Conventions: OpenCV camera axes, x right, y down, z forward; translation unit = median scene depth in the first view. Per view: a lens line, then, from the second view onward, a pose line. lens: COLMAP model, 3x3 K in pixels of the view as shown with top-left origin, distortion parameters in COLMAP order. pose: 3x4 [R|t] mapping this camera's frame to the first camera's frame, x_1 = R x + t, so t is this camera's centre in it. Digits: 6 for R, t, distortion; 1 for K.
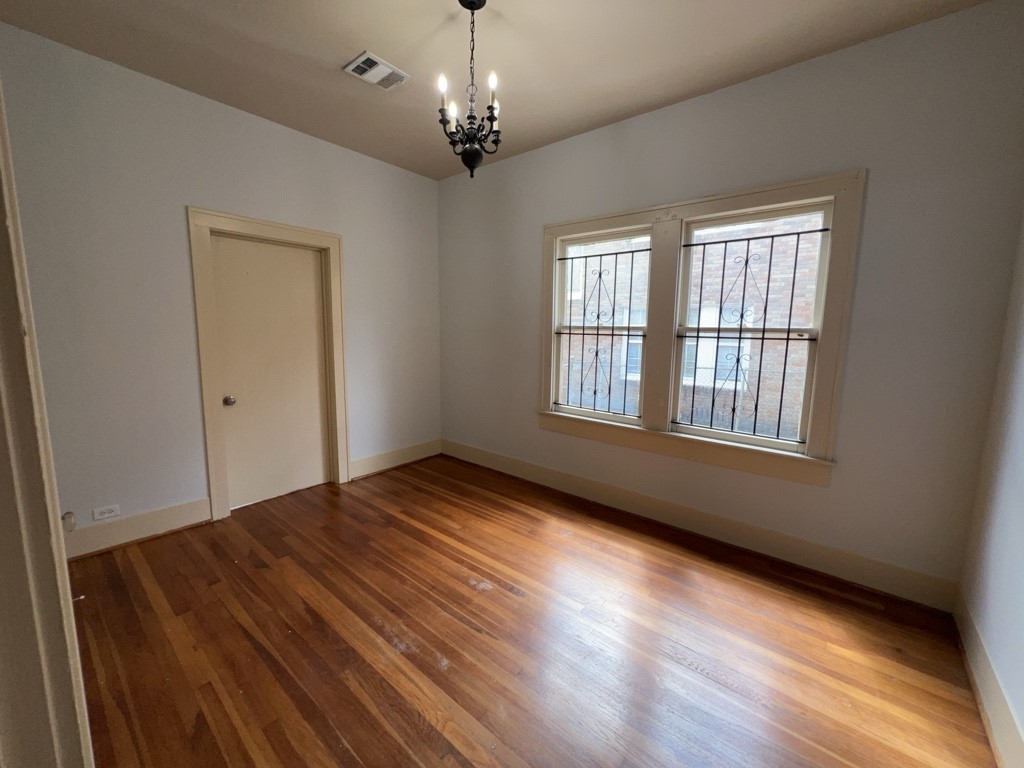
lens RADIAL K [[409.8, 0, 512.0], [0, 409.8, 384.0], [0, 0, 1]] dist [-0.000891, 0.000231]
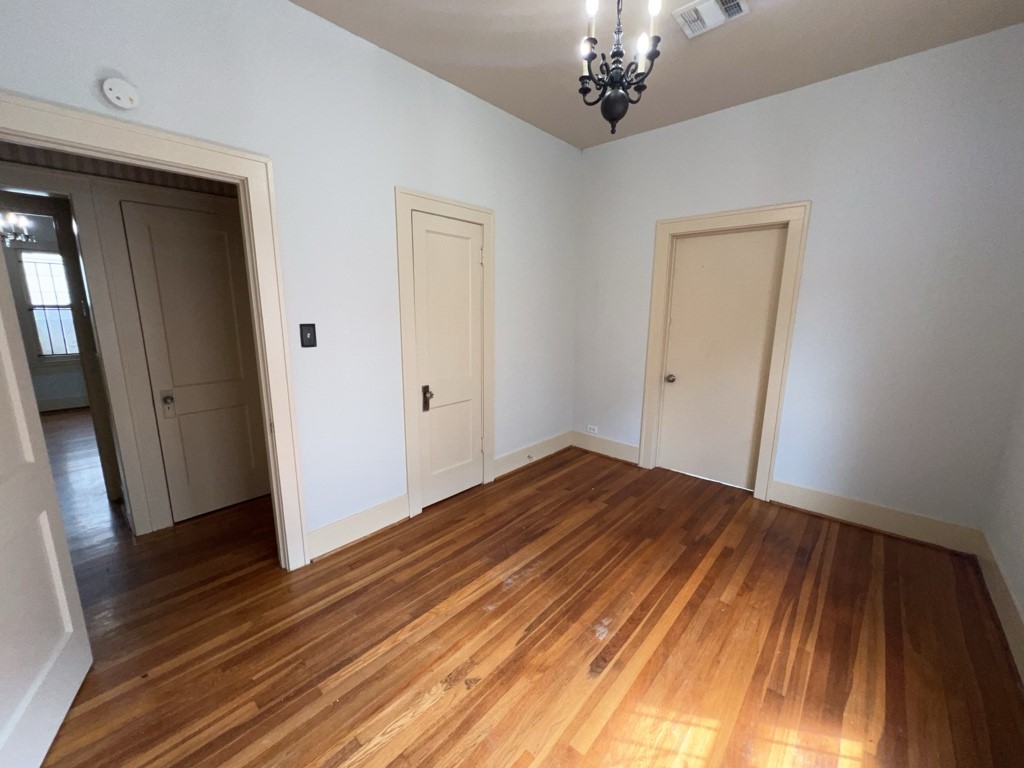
lens RADIAL K [[409.8, 0, 512.0], [0, 409.8, 384.0], [0, 0, 1]] dist [-0.000891, 0.000231]
pose [[-0.030895, 0.173937, -0.984272, 0.636365], [-0.142283, 0.973948, 0.176579, -0.111964], [0.989344, 0.145501, -0.005342, 0.713977]]
